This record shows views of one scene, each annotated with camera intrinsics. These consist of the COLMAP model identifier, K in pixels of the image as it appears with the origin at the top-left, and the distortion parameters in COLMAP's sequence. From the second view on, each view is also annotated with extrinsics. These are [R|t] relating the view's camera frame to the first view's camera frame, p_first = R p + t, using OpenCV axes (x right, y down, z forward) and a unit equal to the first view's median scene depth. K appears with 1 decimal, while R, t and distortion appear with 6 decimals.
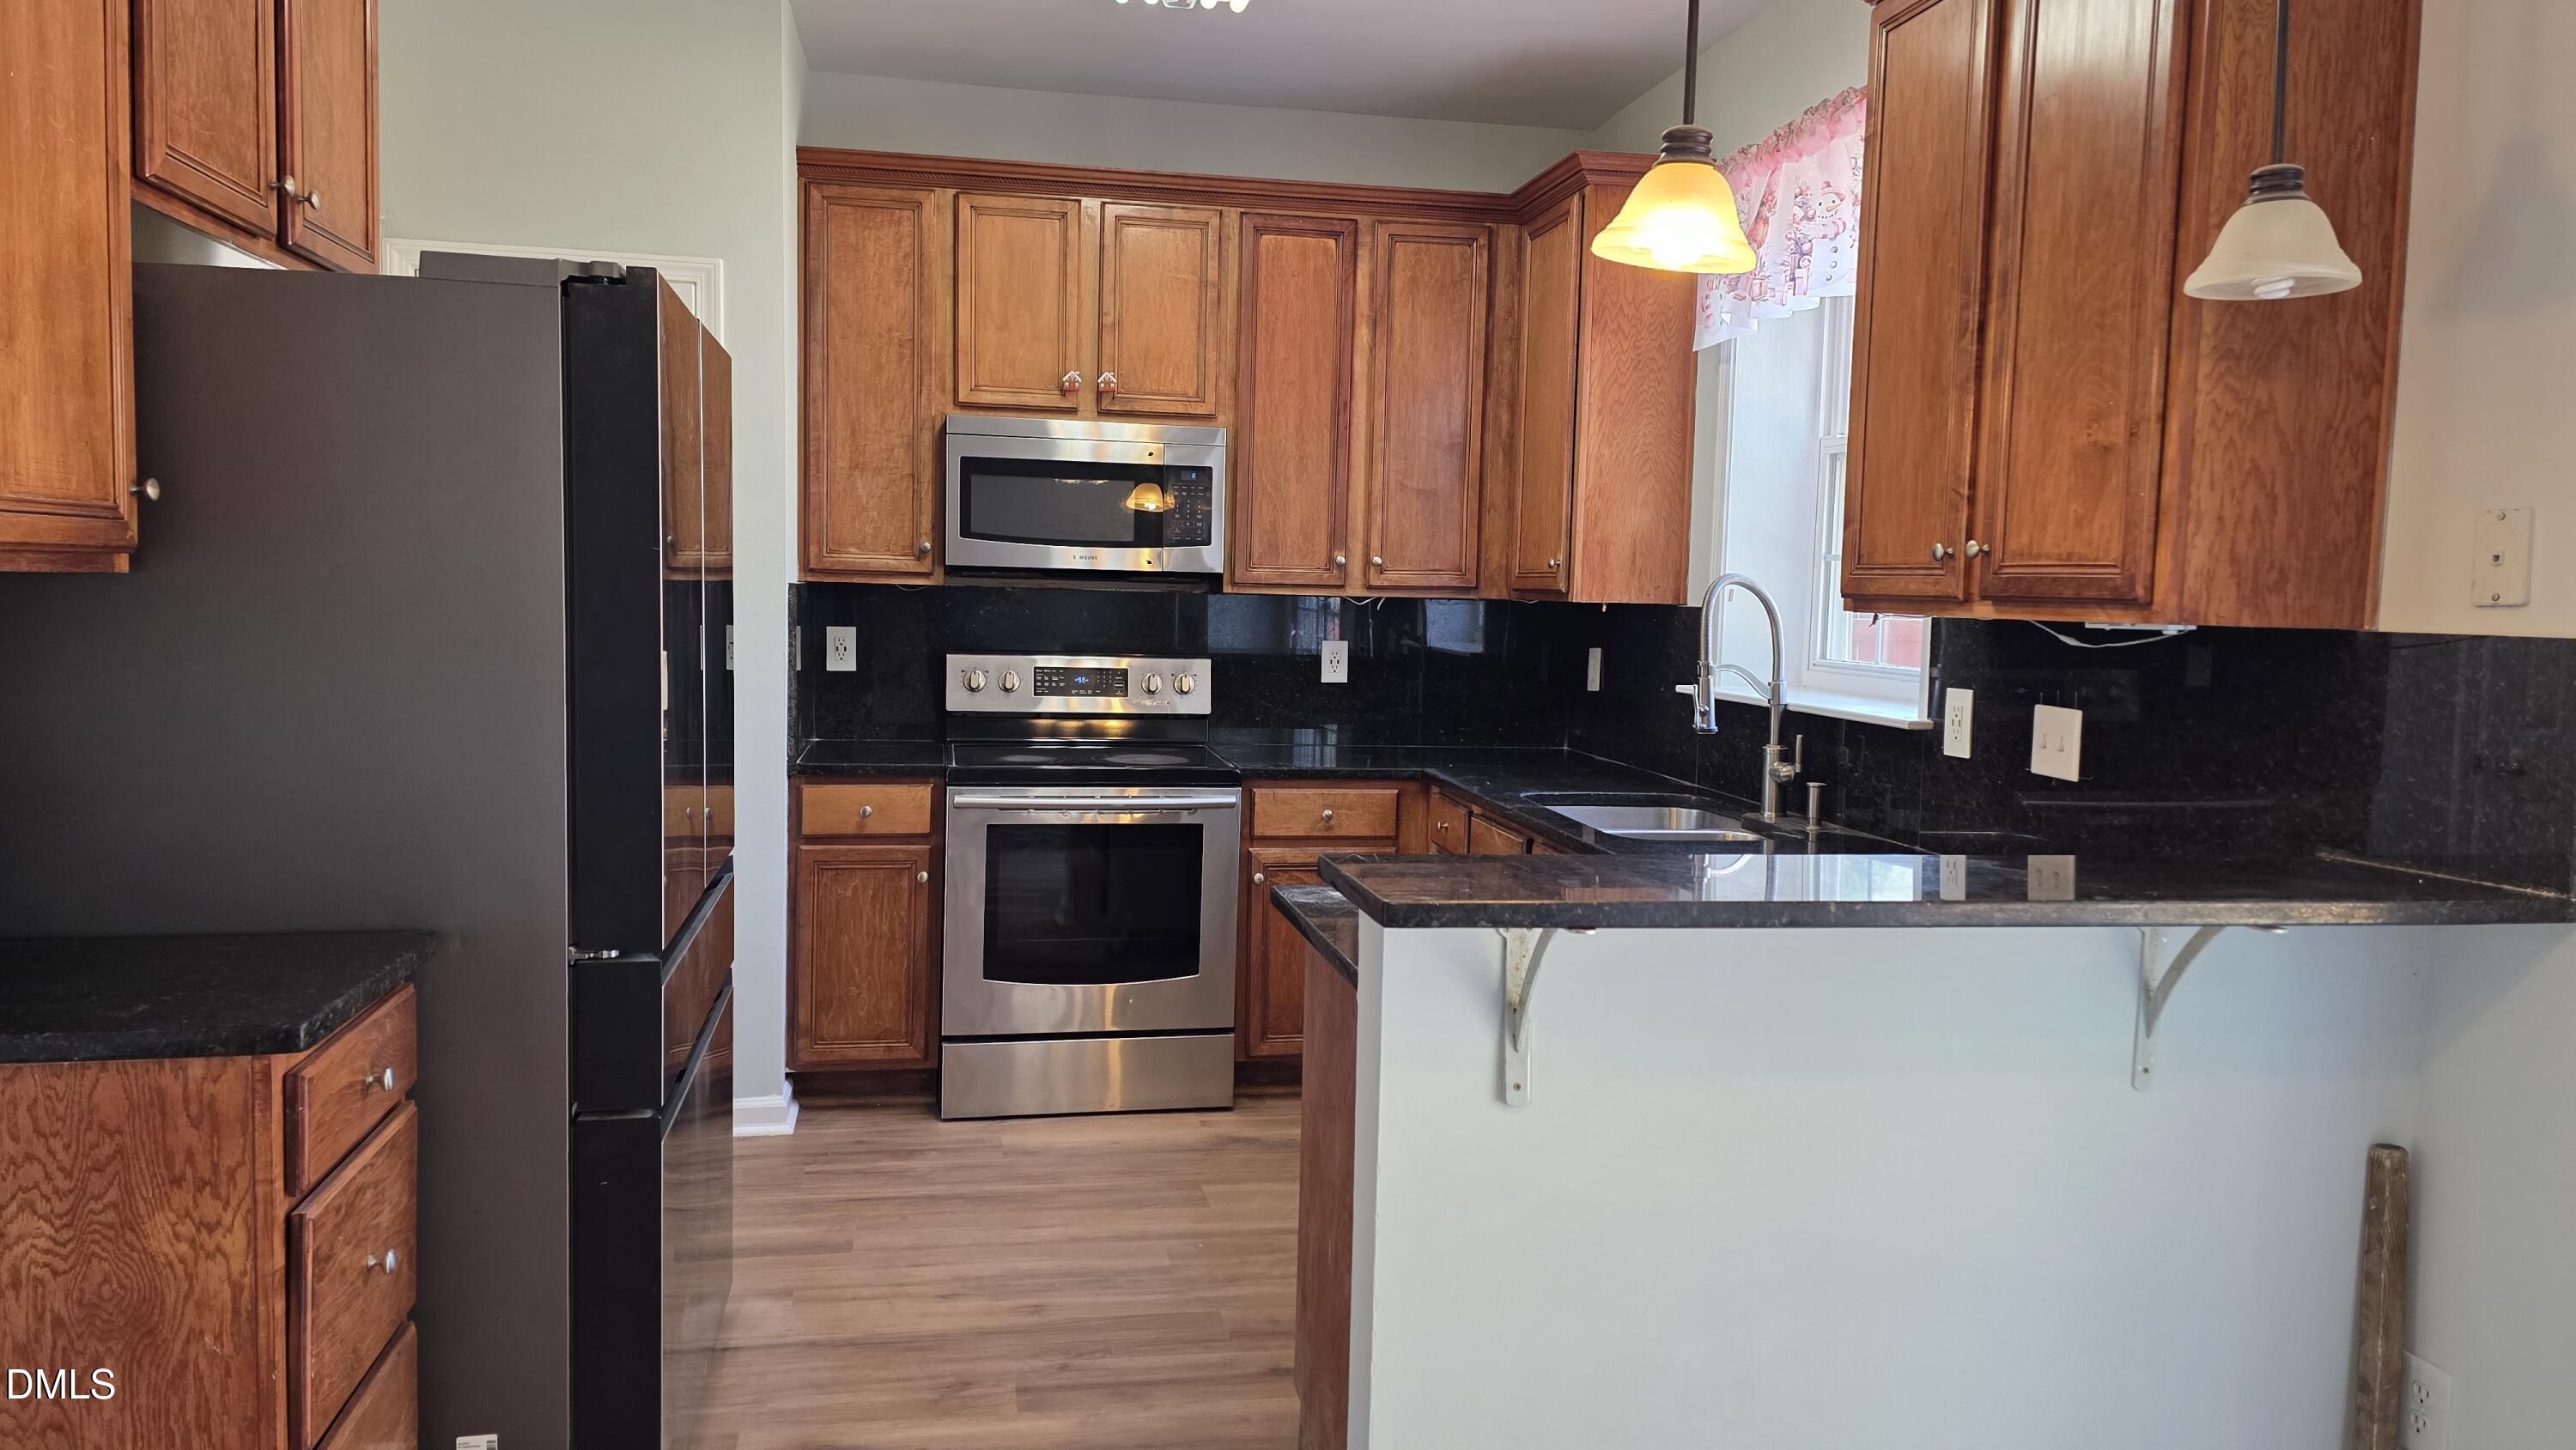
lens RADIAL K [[1724.0, 0, 1275.9], [0, 1724.0, 709.1], [0, 0, 1]] dist [0.098489, -0.110209]
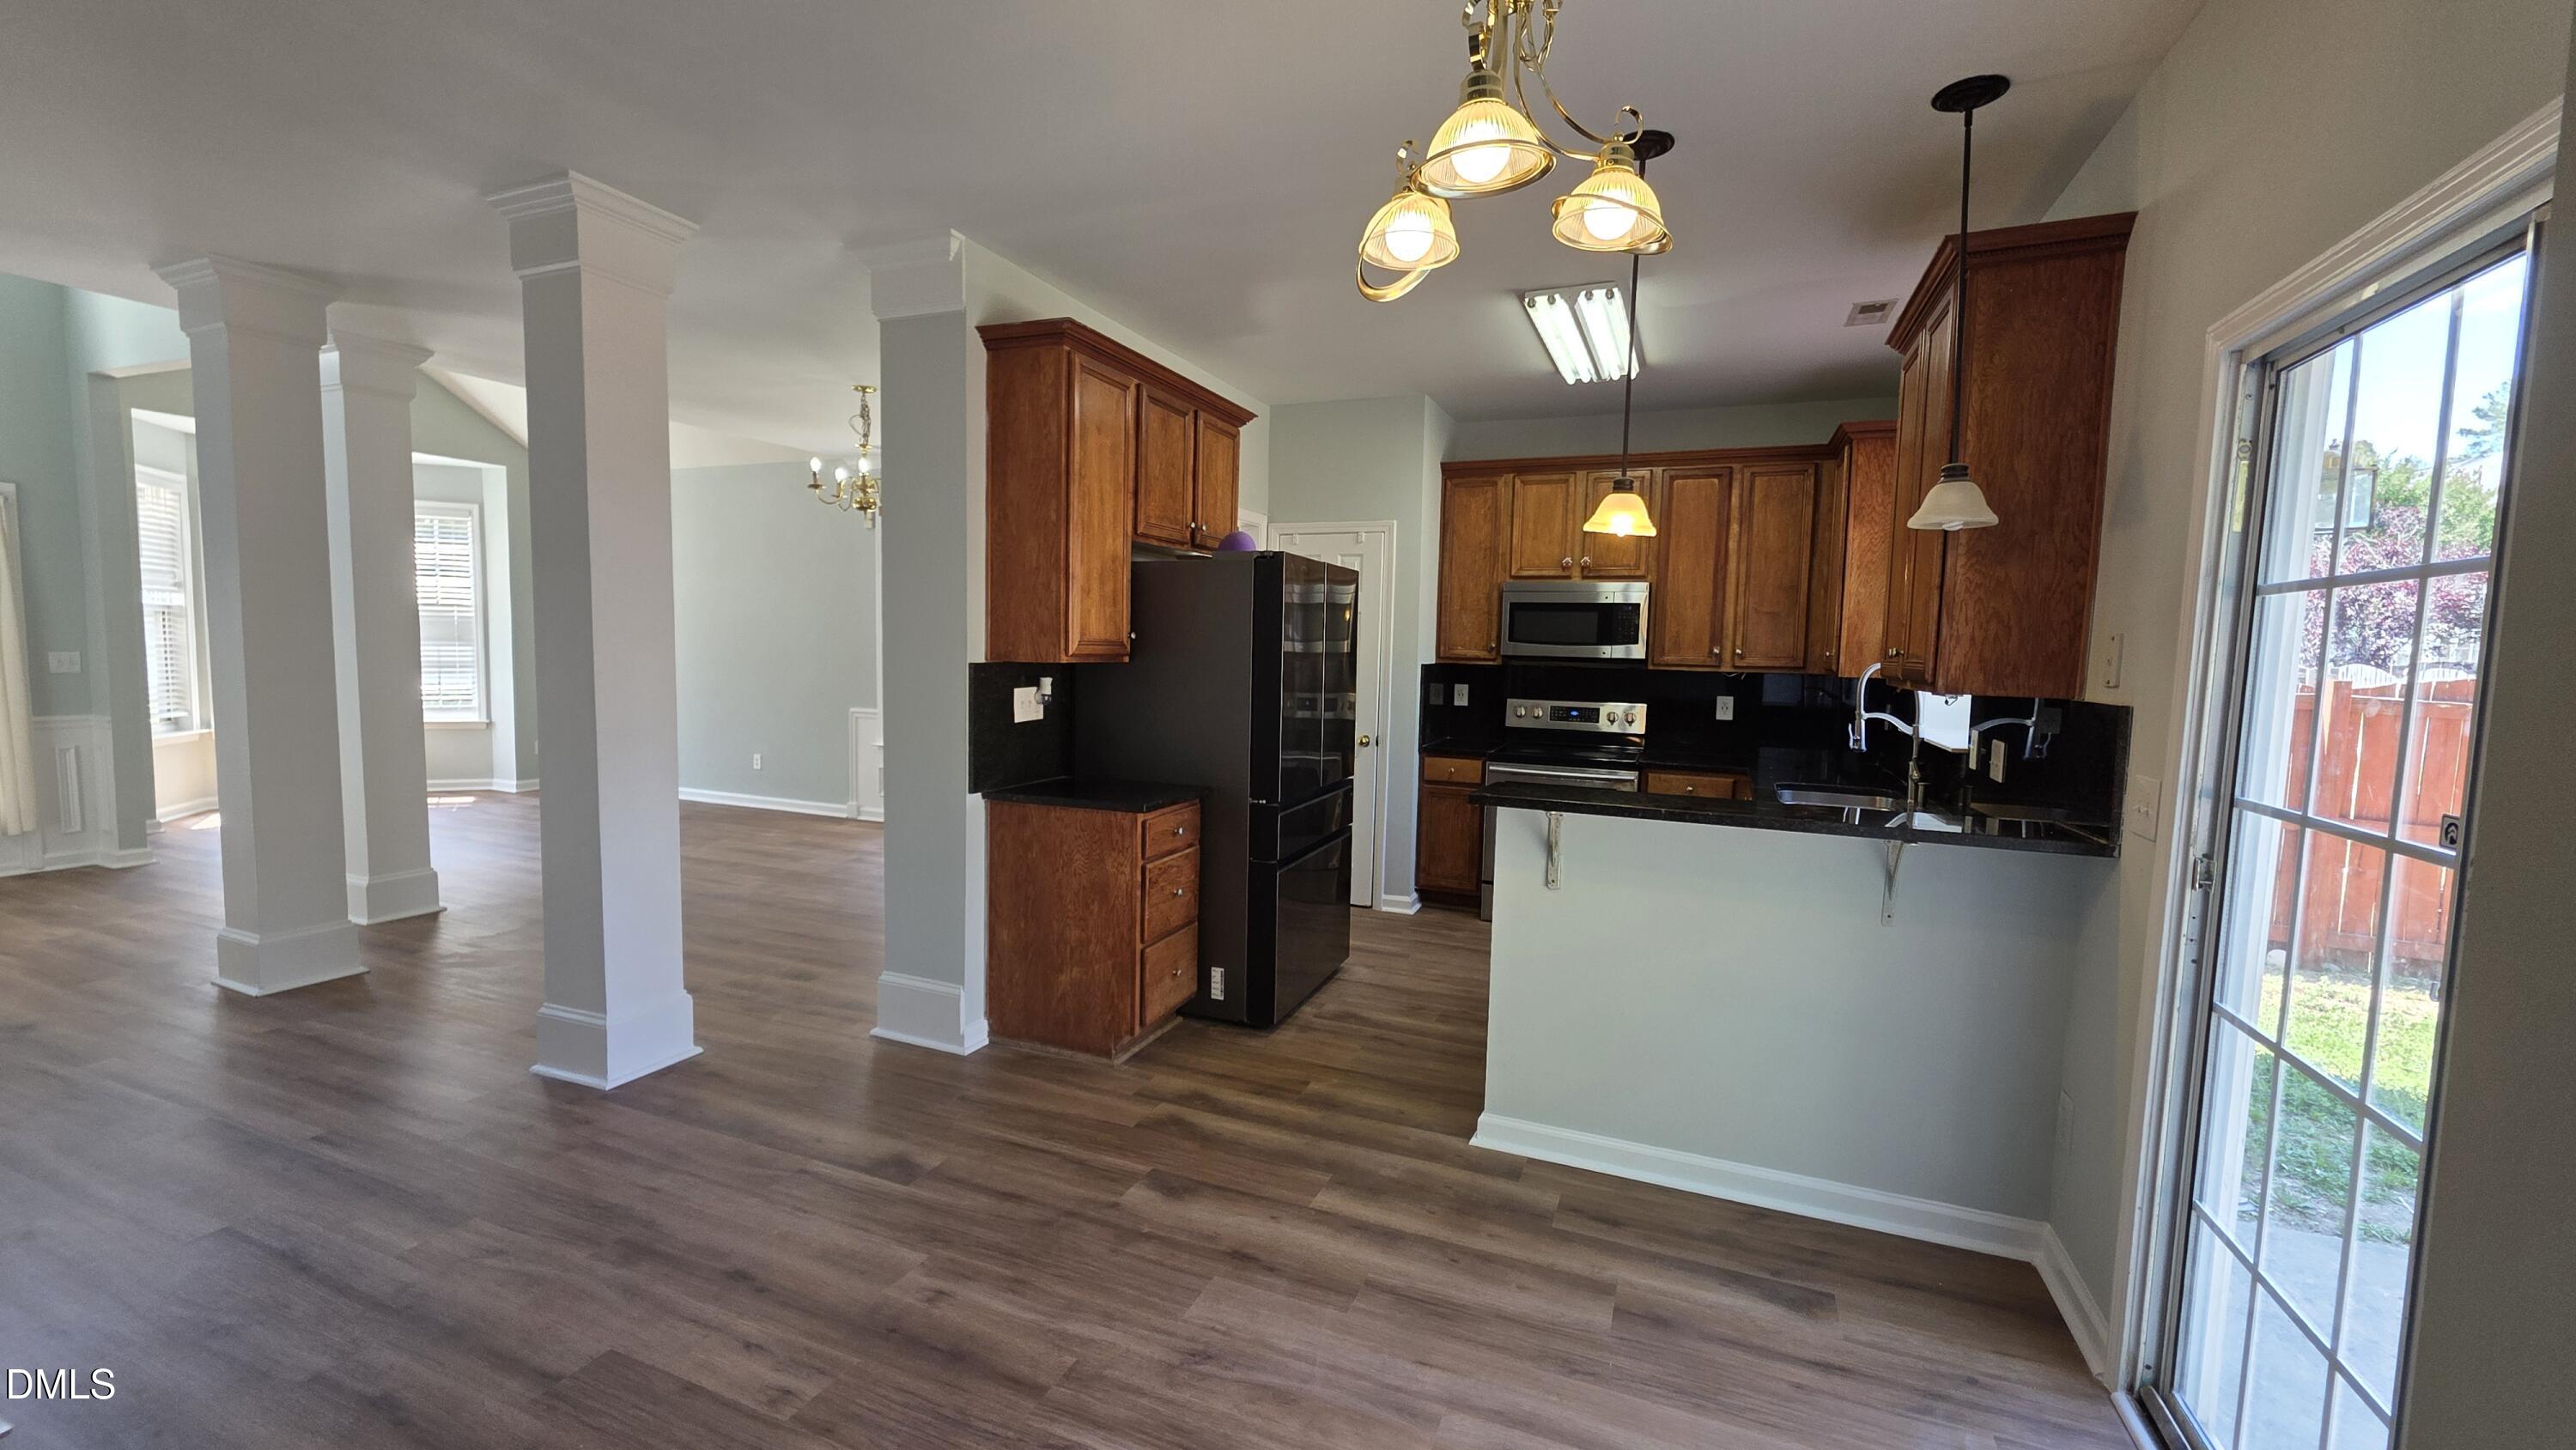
lens RADIAL K [[1025.5, 0, 1278.3], [0, 1025.5, 725.5], [0, 0, 1]] dist [-0.000271, -0.000087]
pose [[0.840347, 0.038595, -0.540672, 0.259620], [-0.042841, 0.999071, 0.004731, 0.006434], [0.540353, 0.019187, 0.841220, -0.175342]]
